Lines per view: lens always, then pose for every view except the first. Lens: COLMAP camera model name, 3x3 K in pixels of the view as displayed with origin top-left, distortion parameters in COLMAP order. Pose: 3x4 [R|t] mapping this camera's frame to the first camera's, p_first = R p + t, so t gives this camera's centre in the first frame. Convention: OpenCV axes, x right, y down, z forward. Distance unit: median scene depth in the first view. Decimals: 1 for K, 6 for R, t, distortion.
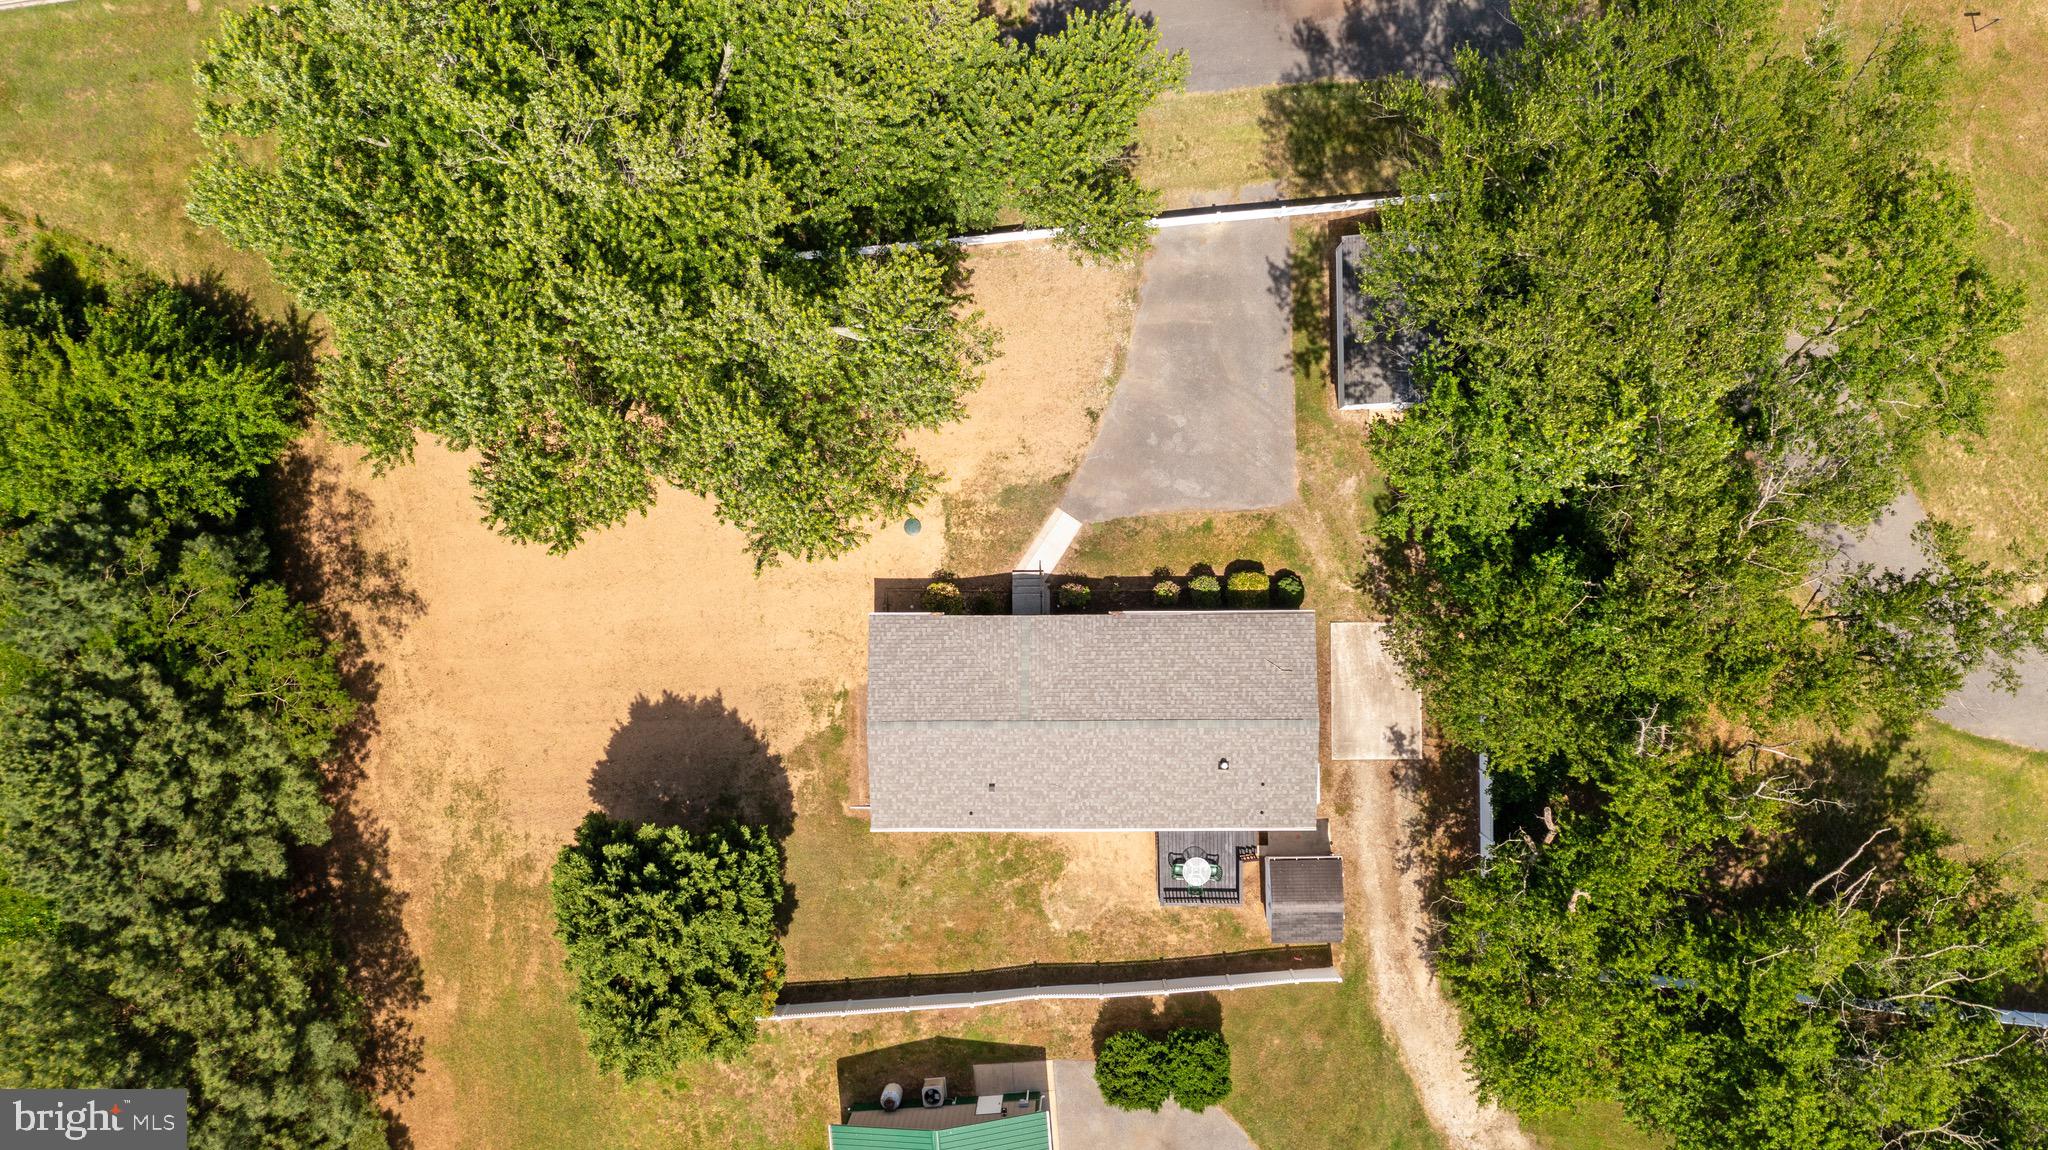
lens RADIAL K [[1603.7, 0, 1027.4], [0, 1603.7, 579.9], [0, 0, 1]] dist [-0.003420, -0.030510]
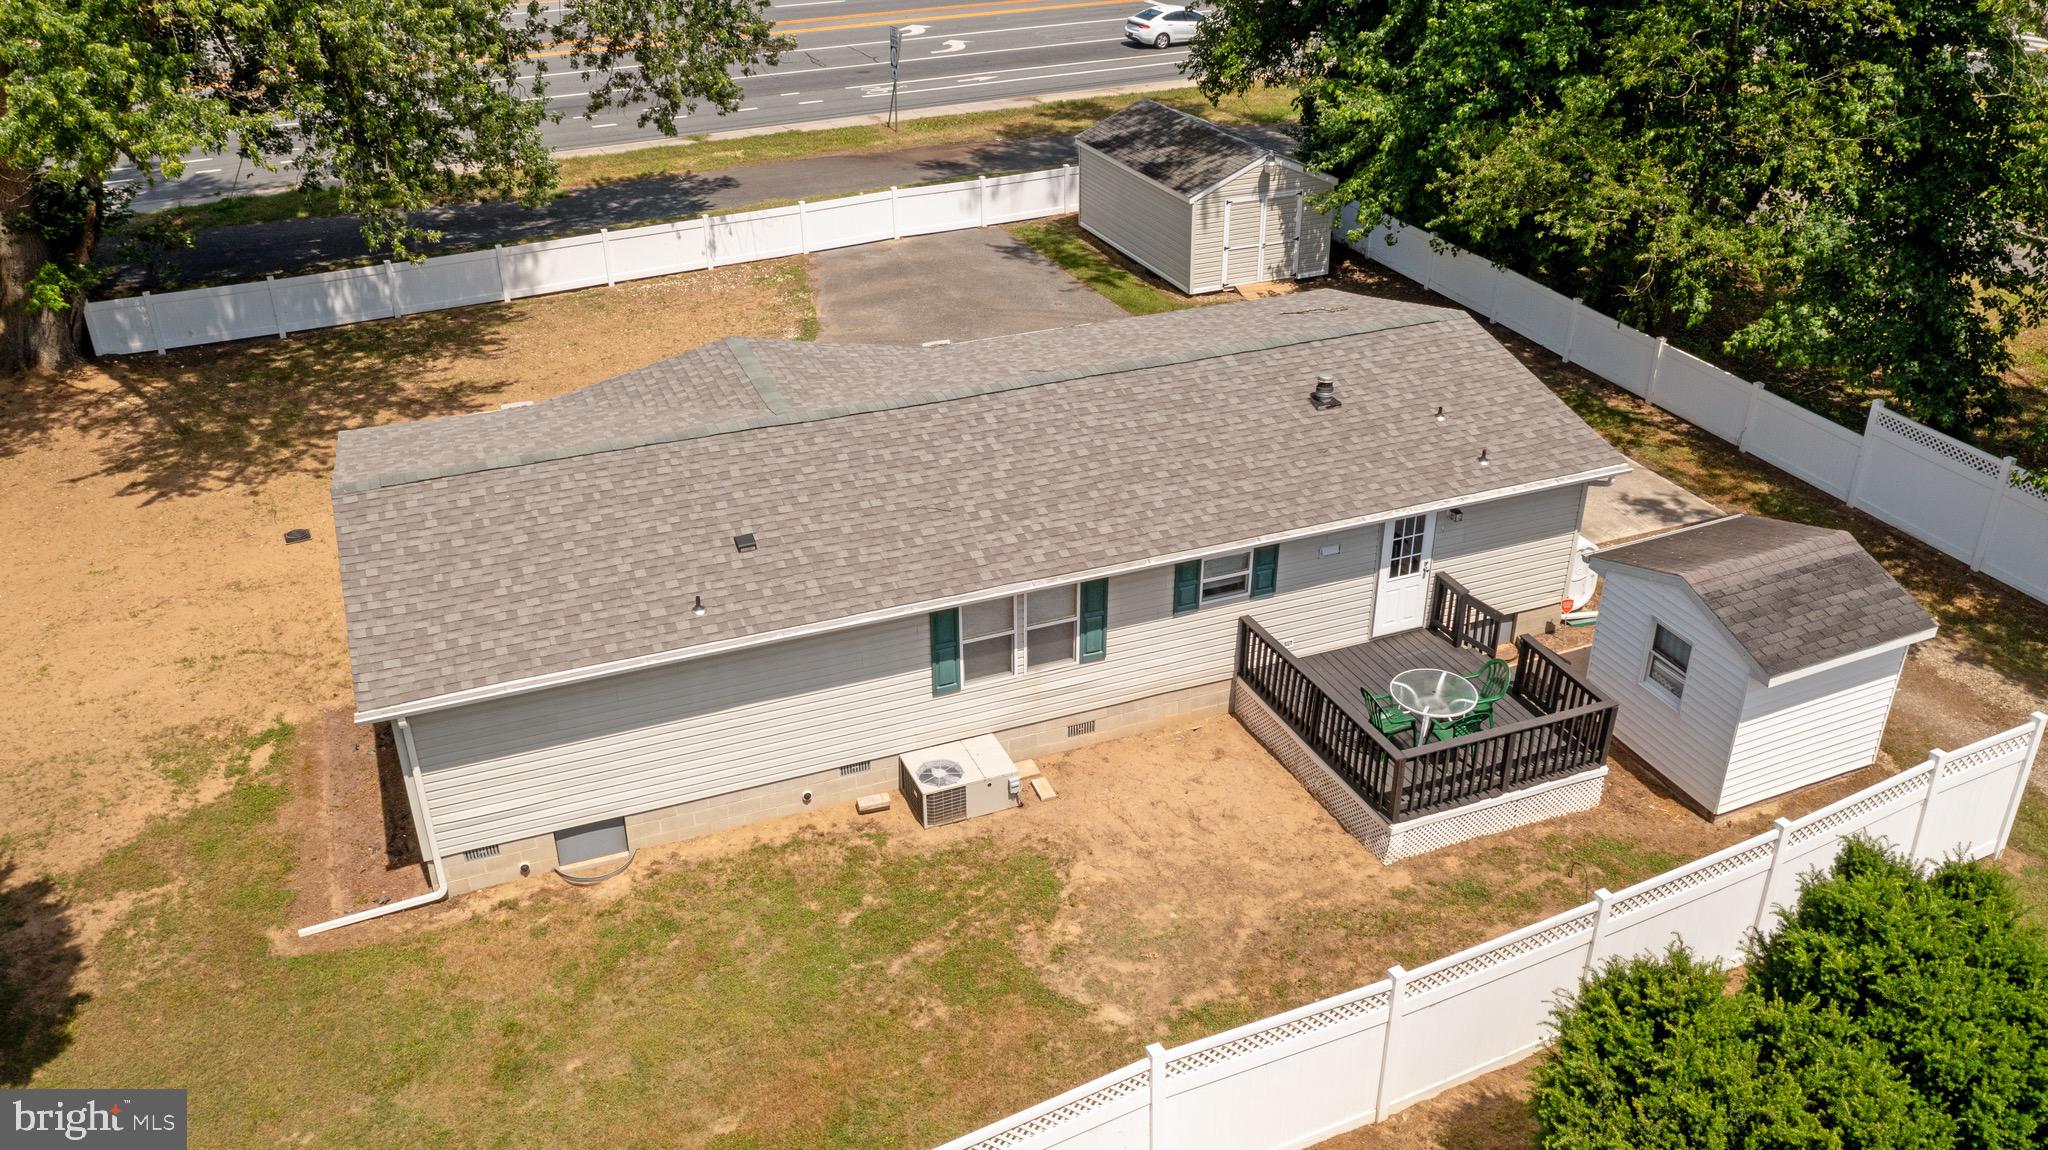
lens RADIAL K [[1603.7, 0, 1024.4], [0, 1603.7, 580.3], [0, 0, 1]] dist [-0.003420, -0.030510]
pose [[0.930614, -0.150991, 0.333406, -0.075206], [0.365678, 0.421888, -0.829633, 0.402096], [-0.015393, 0.893987, 0.447829, 0.814398]]
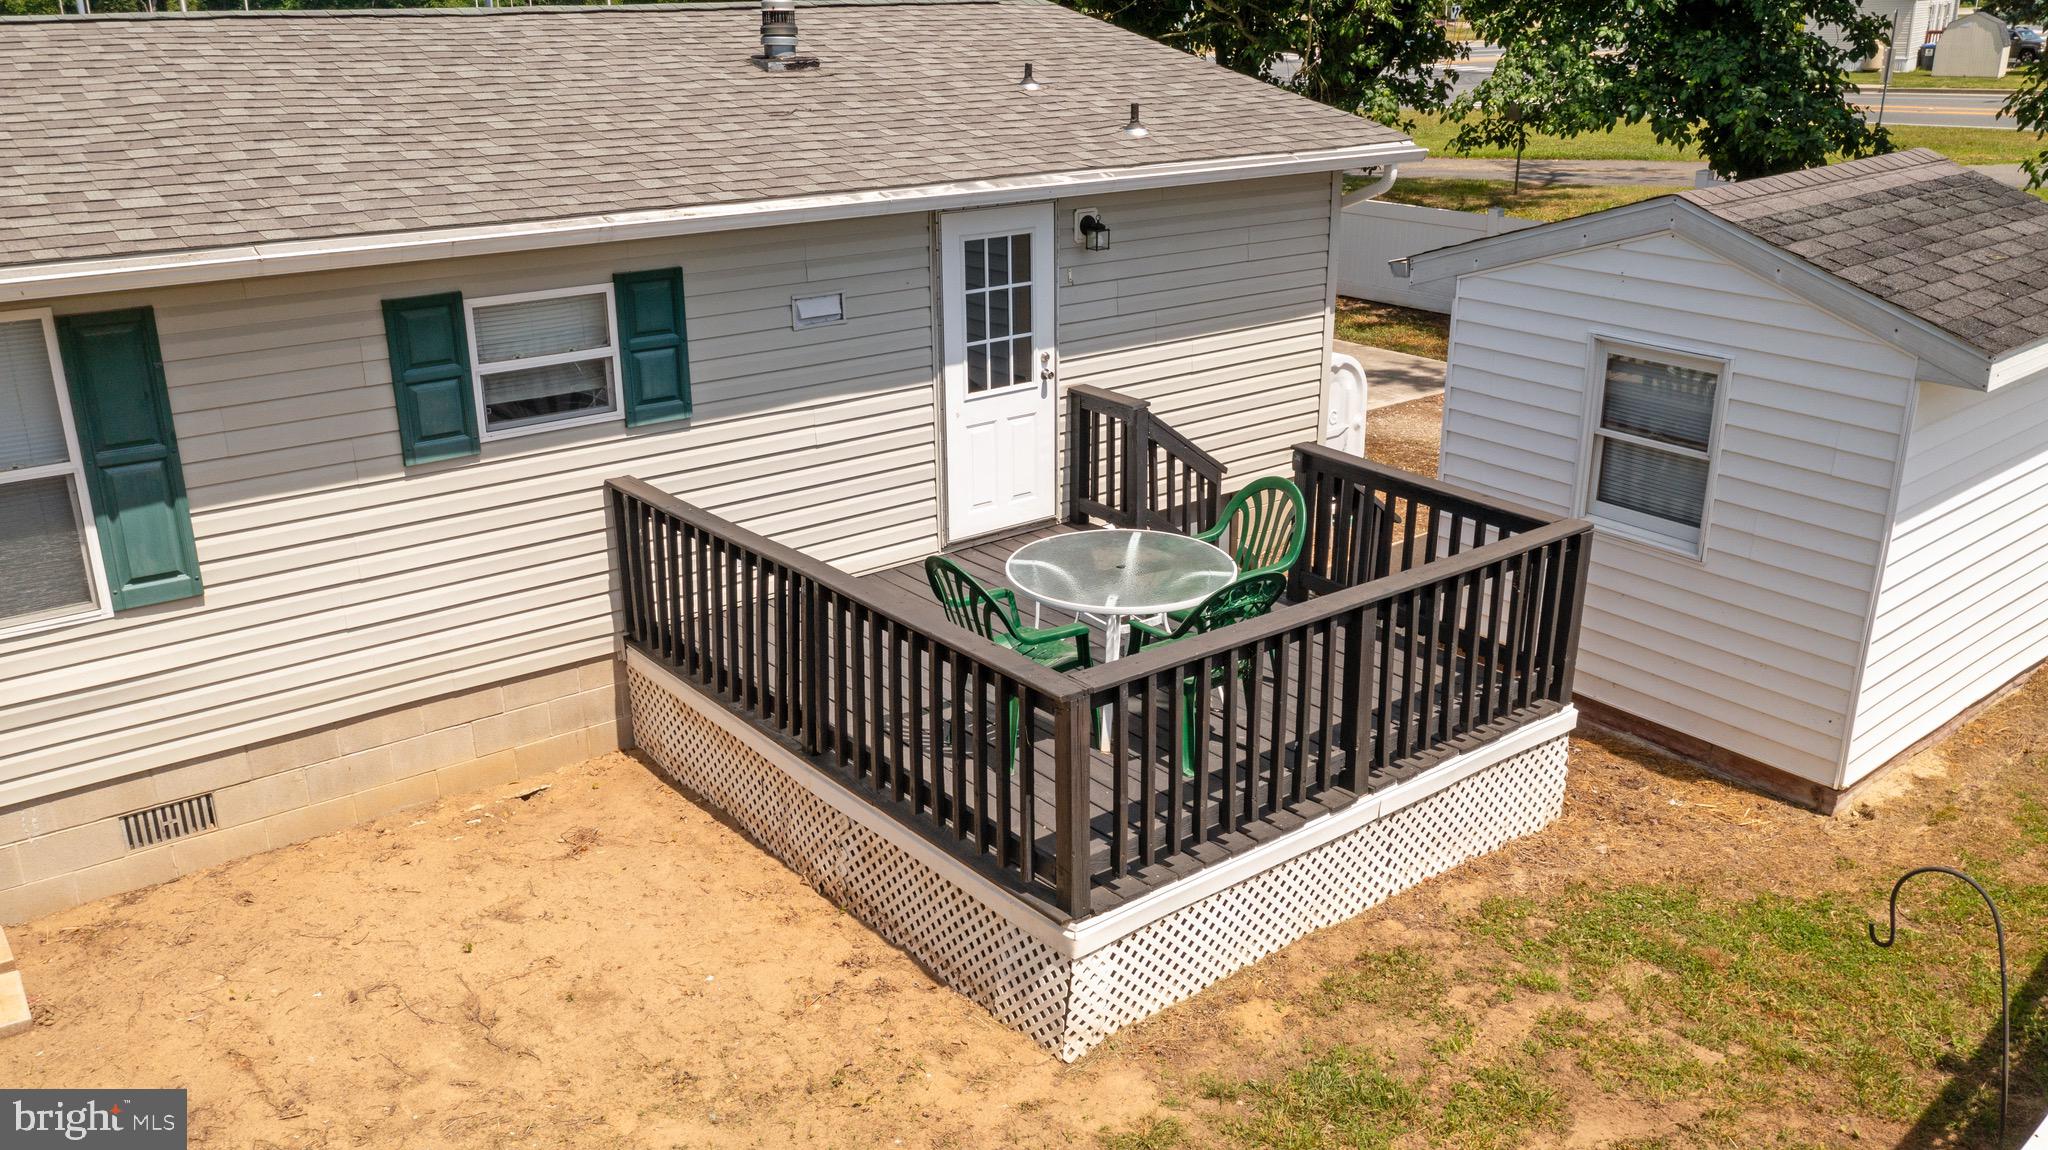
lens RADIAL K [[1603.7, 0, 1016.3], [0, 1603.7, 578.2], [0, 0, 1]] dist [-0.003420, -0.030510]
pose [[0.793596, -0.179701, 0.581302, 0.029498], [0.608434, 0.239893, -0.756478, 0.260257], [-0.003510, 0.954022, 0.299715, 0.942526]]
